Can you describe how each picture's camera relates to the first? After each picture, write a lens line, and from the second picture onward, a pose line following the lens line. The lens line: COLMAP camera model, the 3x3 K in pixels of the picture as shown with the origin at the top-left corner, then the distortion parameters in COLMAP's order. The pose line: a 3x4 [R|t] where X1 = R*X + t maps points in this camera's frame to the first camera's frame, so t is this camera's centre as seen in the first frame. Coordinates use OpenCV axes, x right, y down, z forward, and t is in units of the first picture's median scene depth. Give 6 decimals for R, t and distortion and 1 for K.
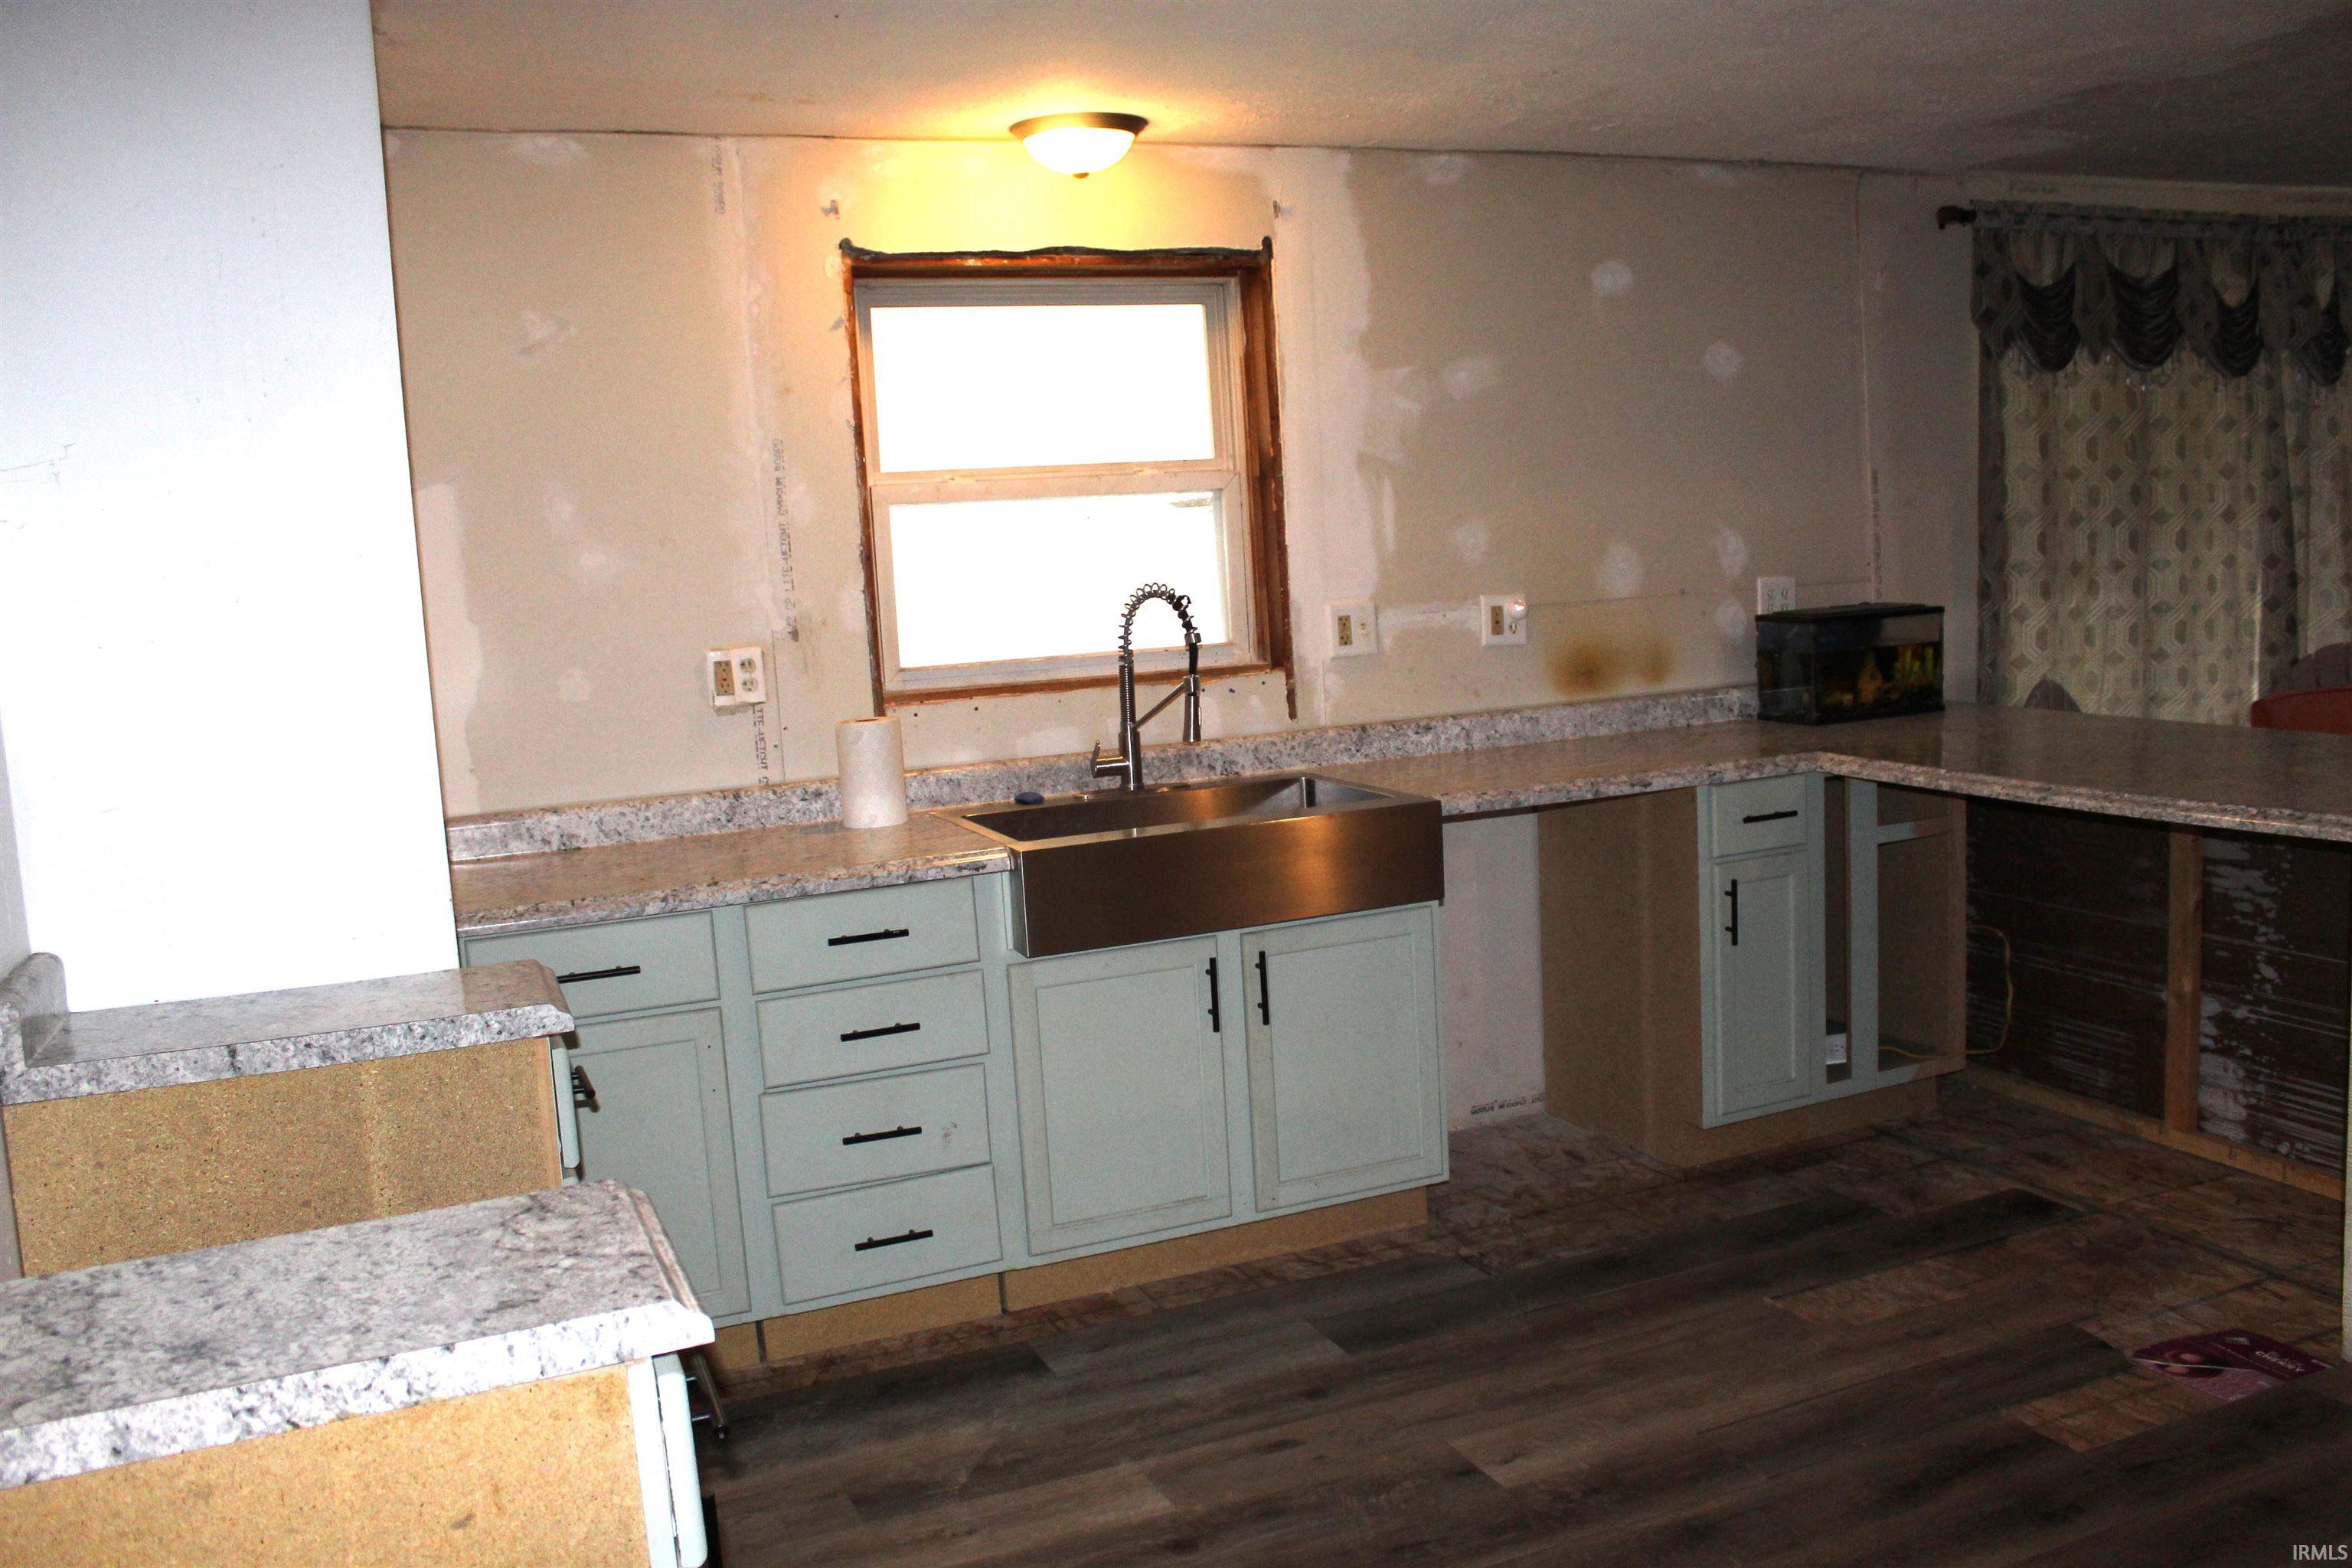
lens RADIAL K [[1965.4, 0, 1174.5], [0, 1965.4, 777.7], [0, 0, 1]] dist [-0.163778, 0.144324]
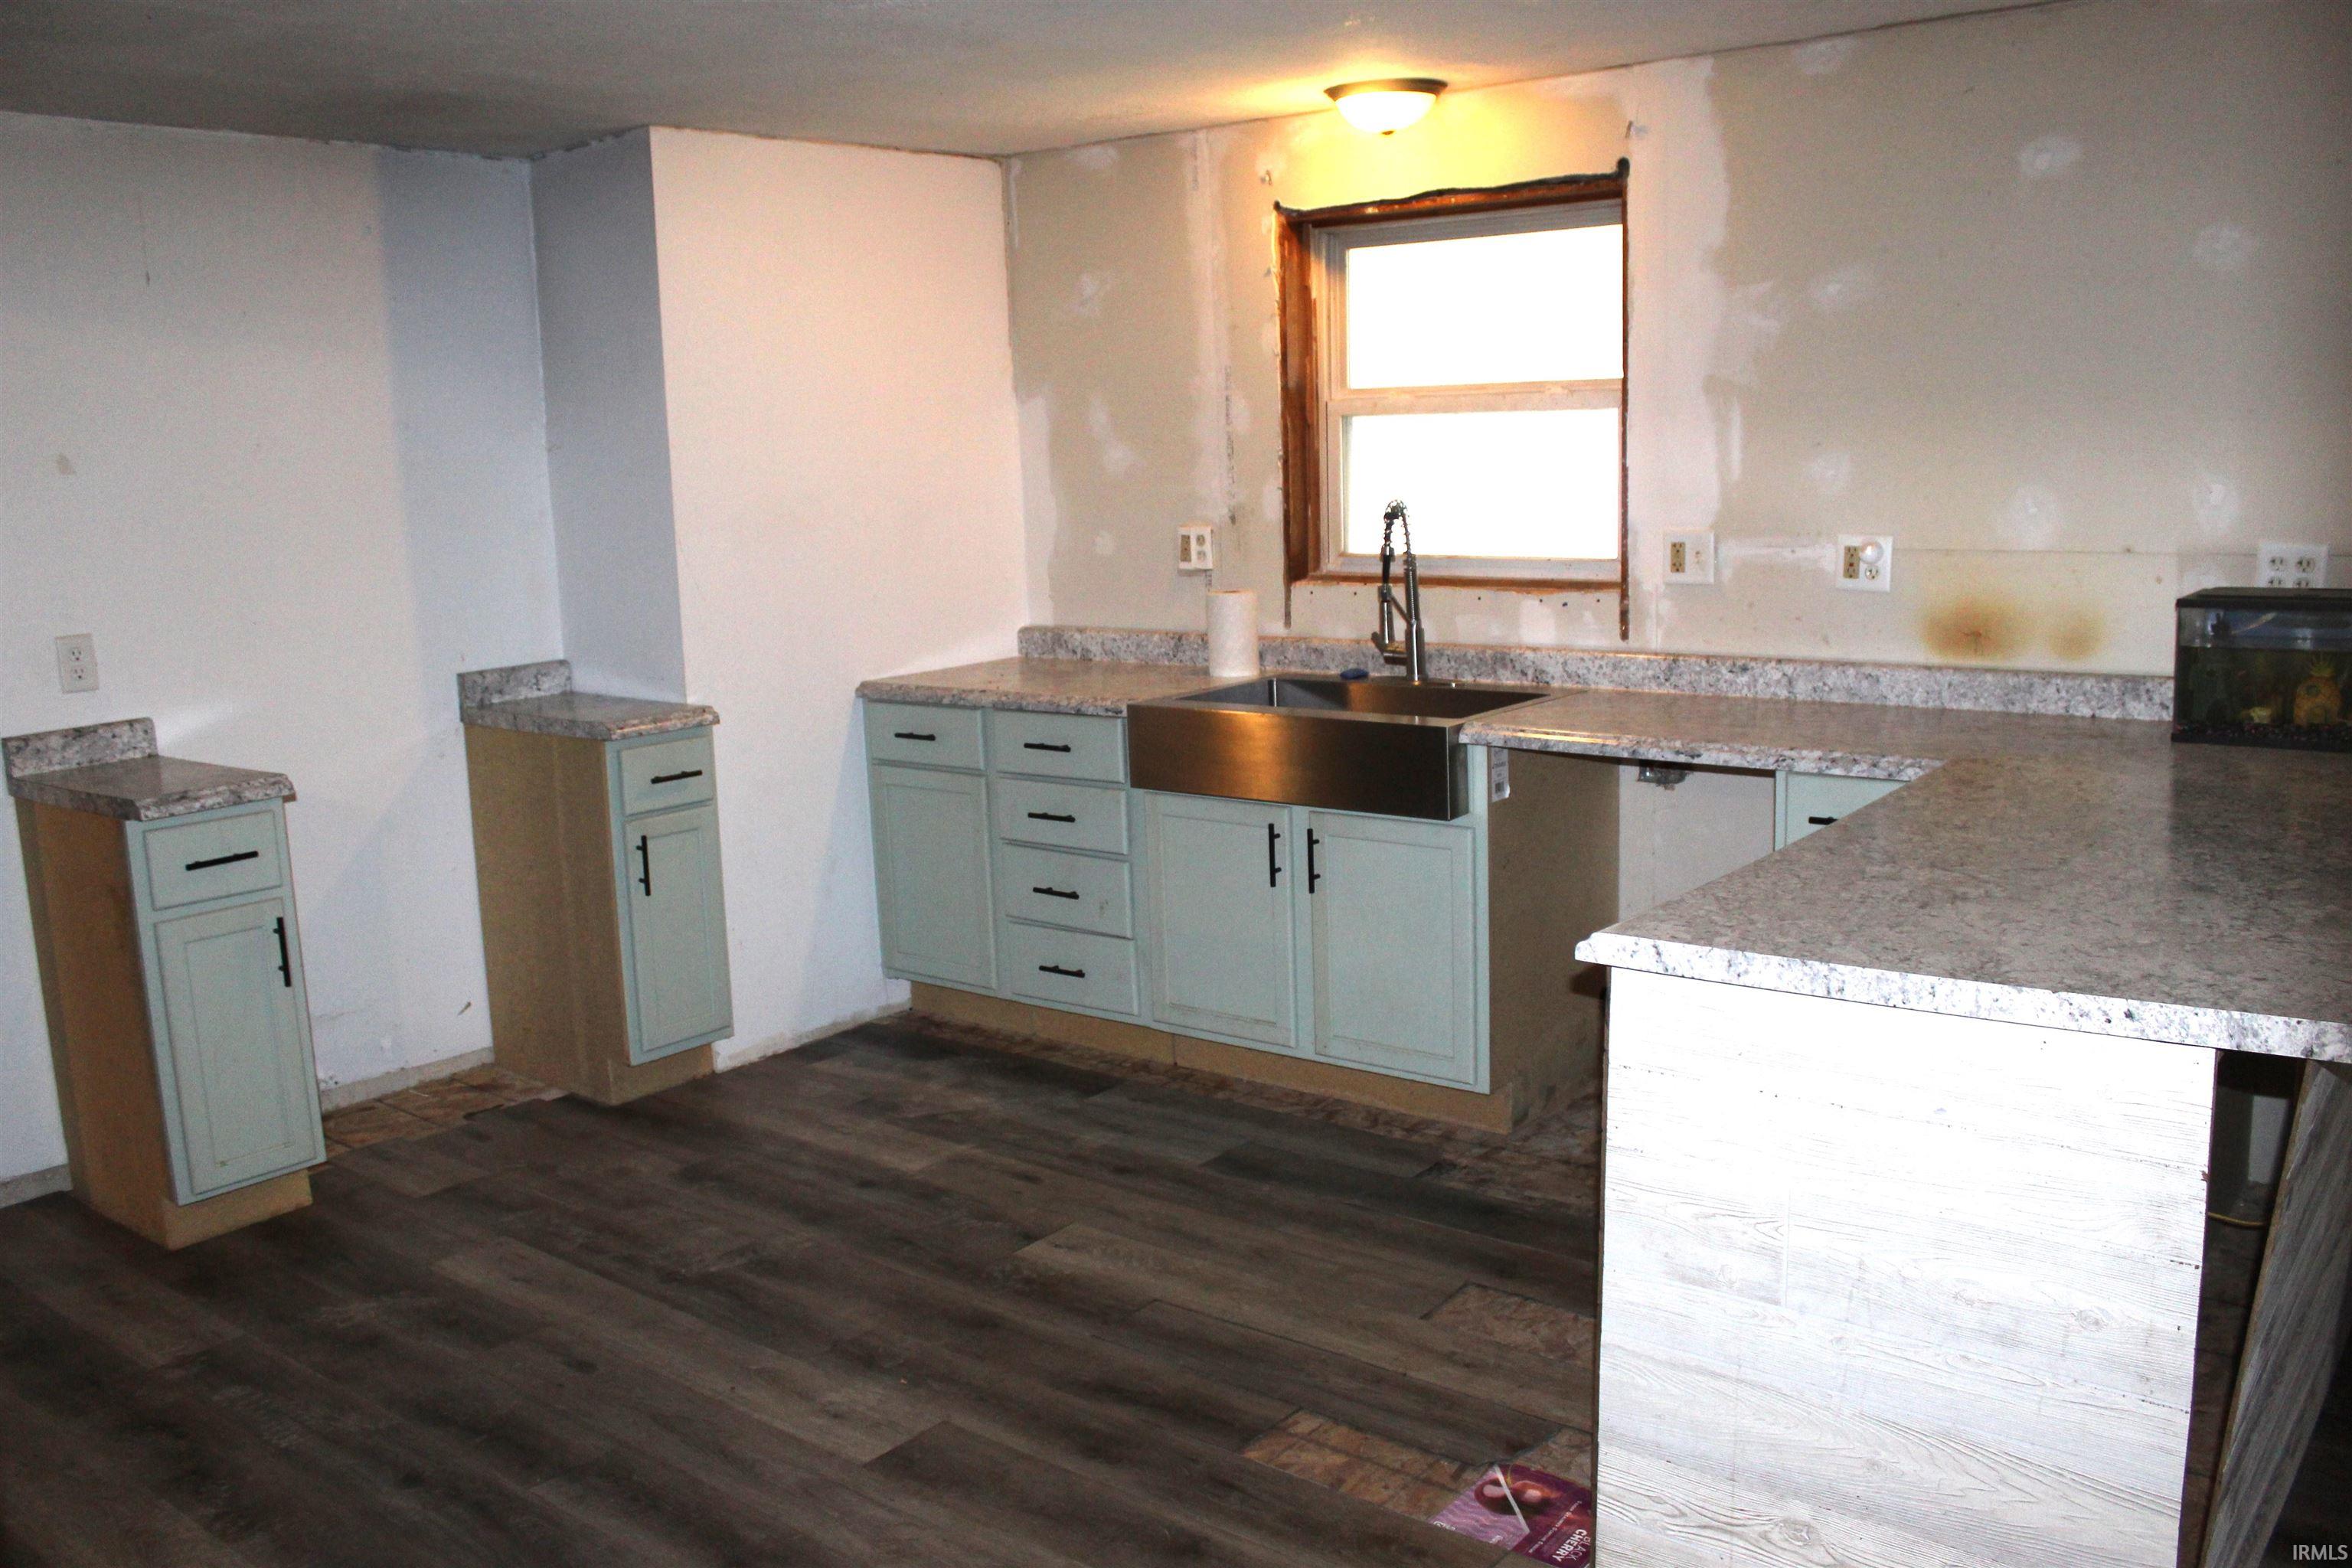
lens RADIAL K [[1965.4, 0, 1174.1], [0, 1965.4, 772.7], [0, 0, 1]] dist [-0.163778, 0.144324]
pose [[0.478930, 0.186731, -0.857763, 0.905856], [-0.099002, 0.982370, 0.158580, -0.108569], [0.872253, 0.008972, 0.488973, 0.337932]]
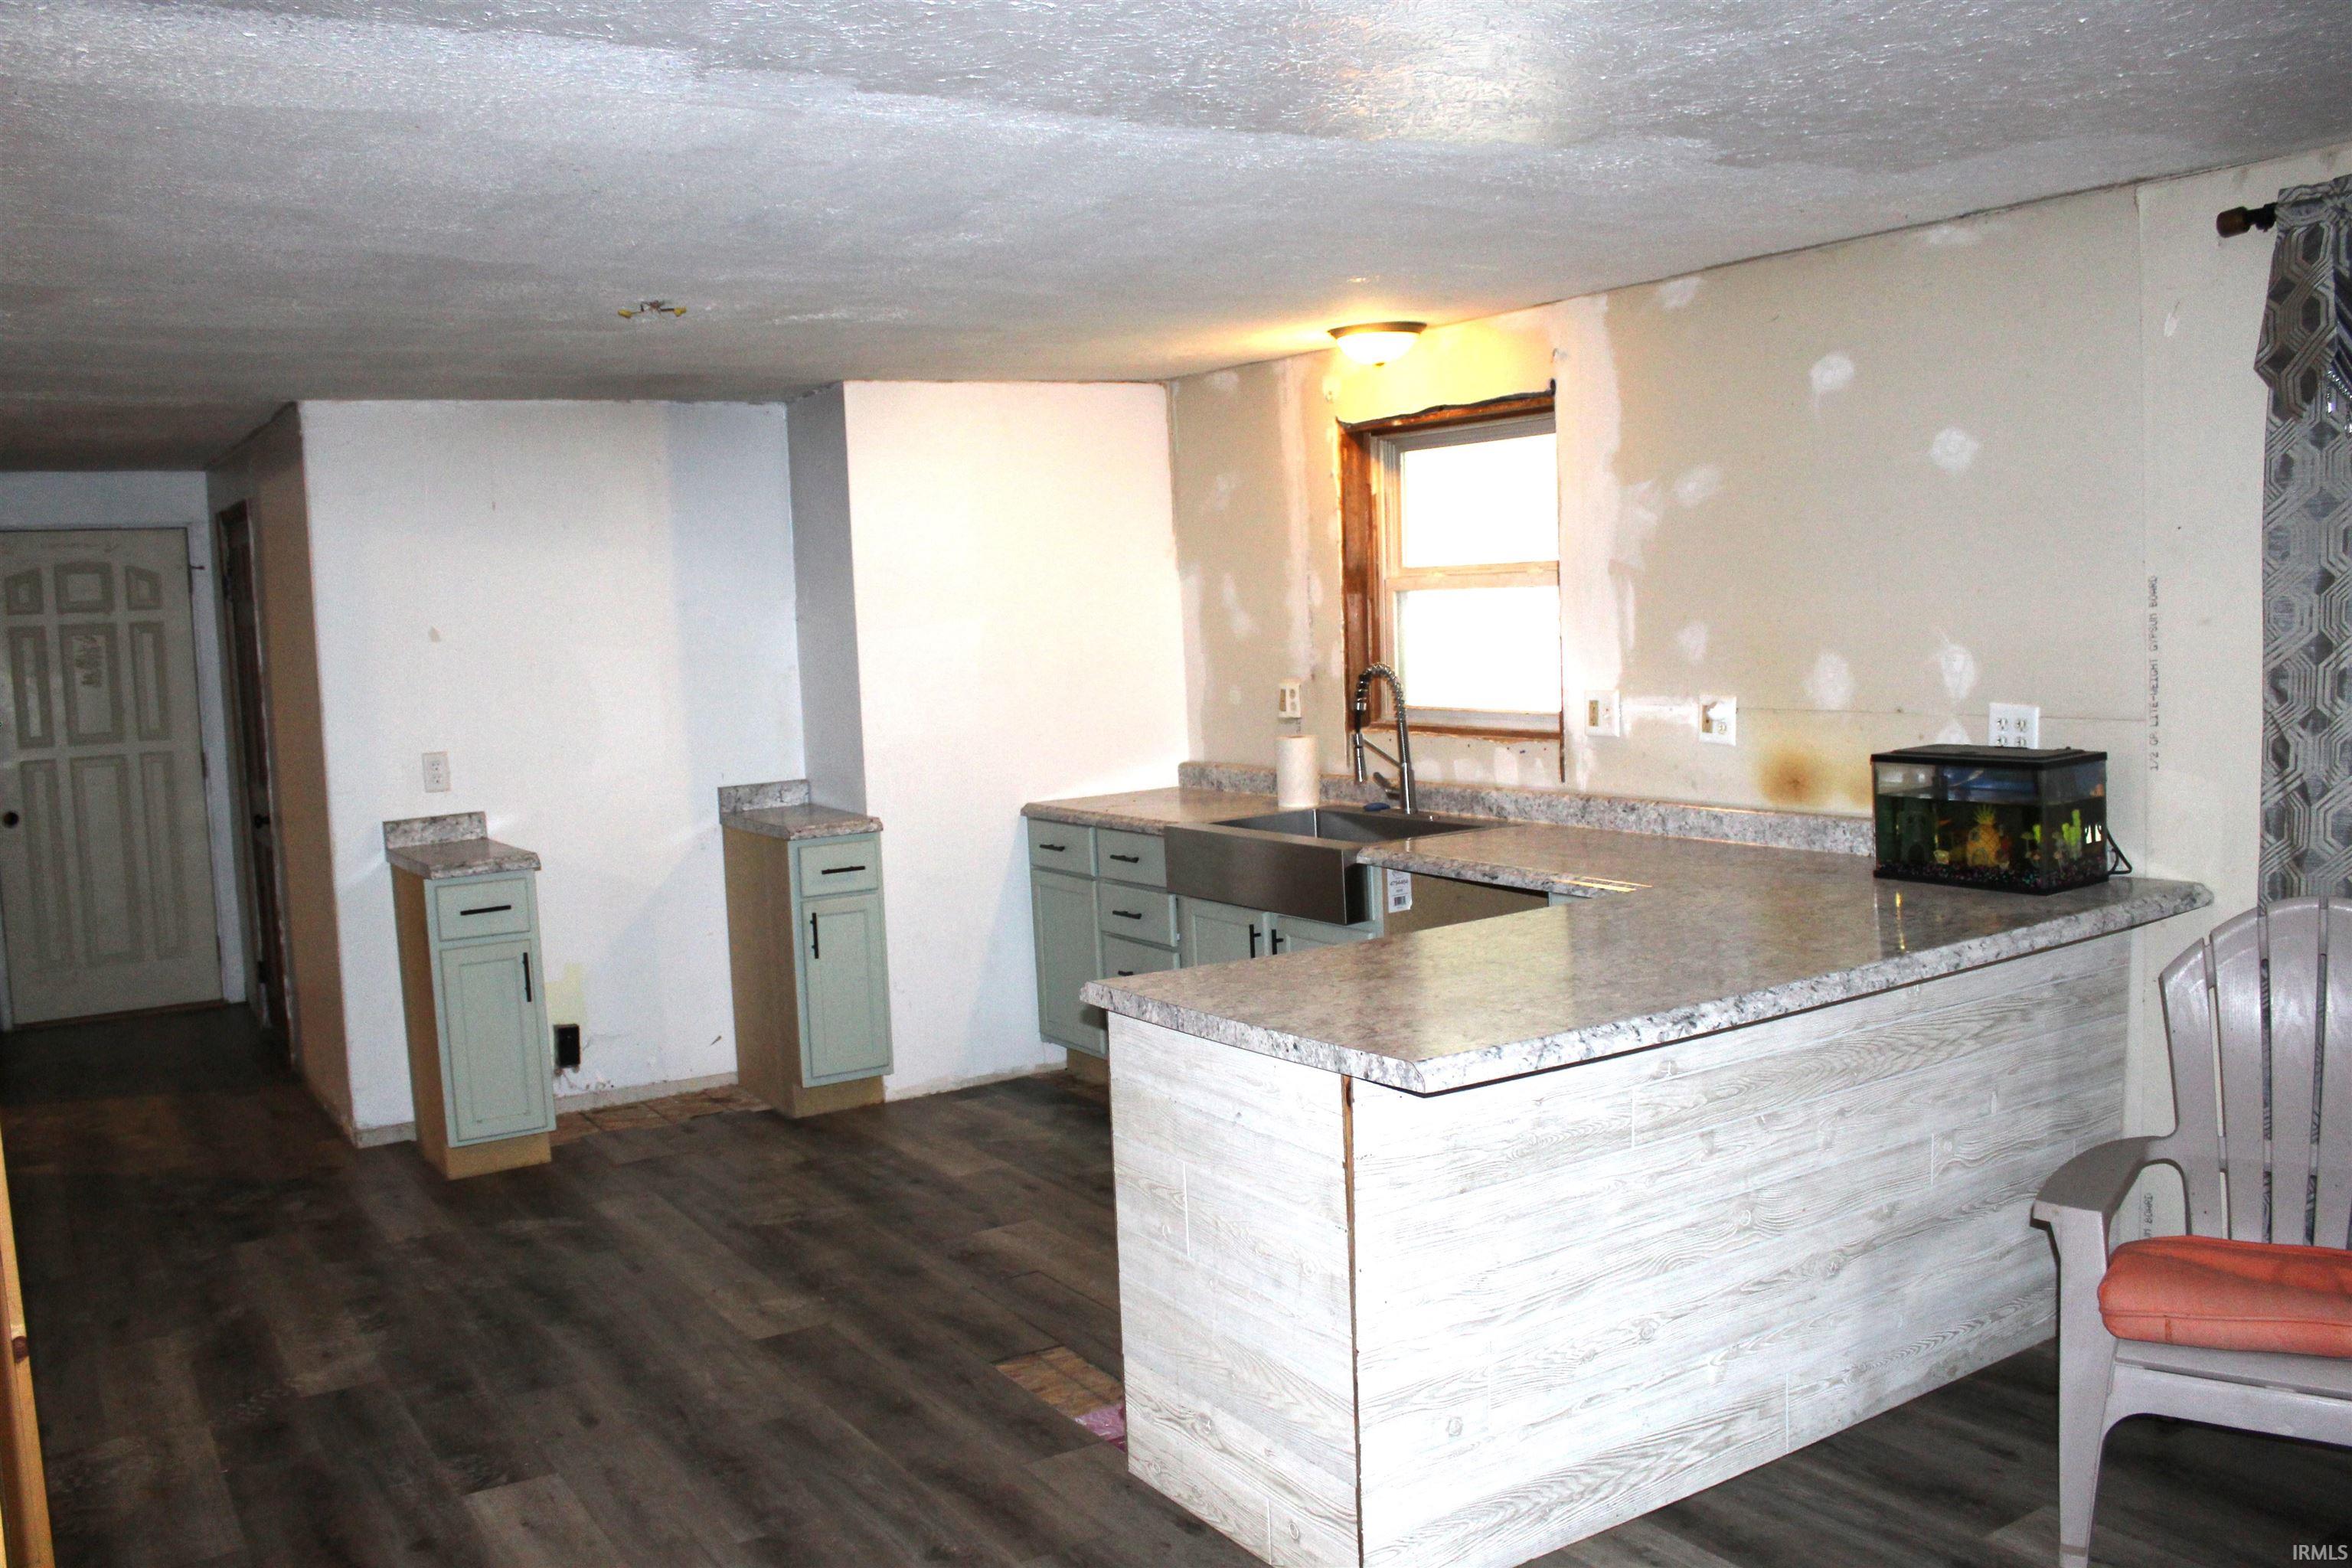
lens RADIAL K [[1965.4, 0, 1171.7], [0, 1965.4, 781.5], [0, 0, 1]] dist [-0.163778, 0.144324]
pose [[0.171818, 0.140846, -0.975008, 1.293007], [-0.084458, 0.988189, 0.127867, -0.178162], [0.981502, 0.060378, 0.181684, 0.607129]]
